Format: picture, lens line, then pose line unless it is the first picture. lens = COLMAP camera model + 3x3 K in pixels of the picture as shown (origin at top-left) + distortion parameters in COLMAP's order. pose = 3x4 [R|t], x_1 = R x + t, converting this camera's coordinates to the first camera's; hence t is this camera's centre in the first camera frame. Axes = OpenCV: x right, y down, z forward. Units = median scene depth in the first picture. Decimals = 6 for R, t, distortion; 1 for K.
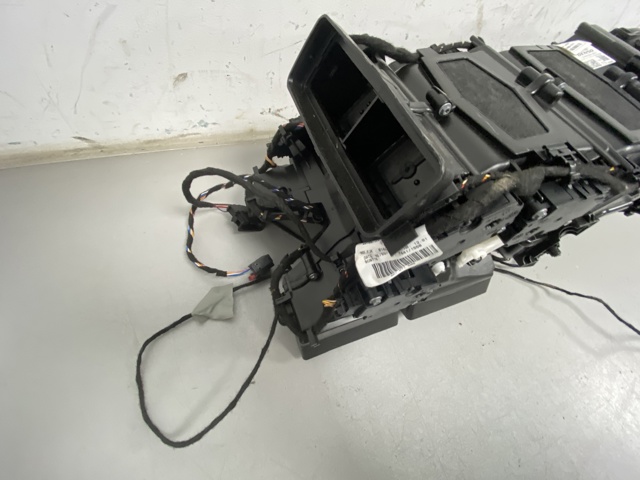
lens RADIAL K [[278.4, 0, 316.7], [0, 278.4, 239.8], [0, 0, 1]] dist [-0.008189, -0.008967]
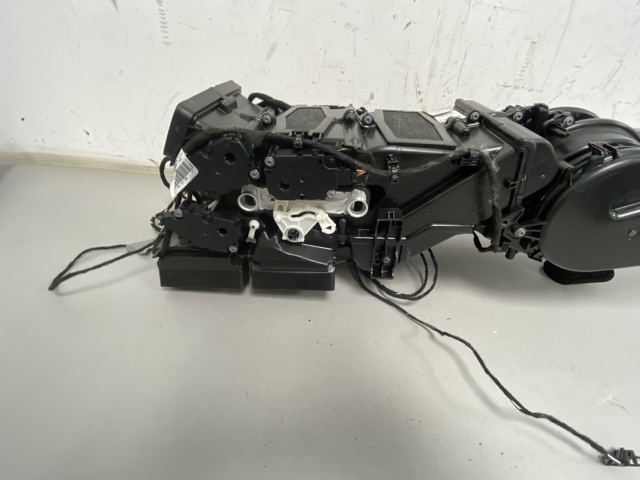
lens RADIAL K [[278.4, 0, 322.2], [0, 278.4, 246.2], [0, 0, 1]] dist [-0.008189, -0.008967]
pose [[0.916038, 0.178874, -0.358997, 0.816522], [-0.301691, 0.897086, -0.322829, 0.341792], [0.264306, 0.404030, 0.875730, -0.014327]]
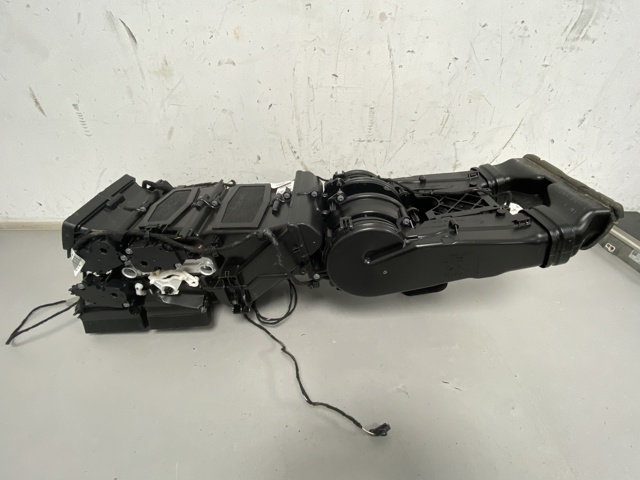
lens RADIAL K [[278.4, 0, 325.1], [0, 278.4, 245.6], [0, 0, 1]] dist [-0.008189, -0.008967]
pose [[0.931684, 0.086803, -0.352746, 1.483307], [-0.209933, 0.921121, -0.327816, 0.126296], [0.296467, 0.379474, 0.876417, -0.234706]]
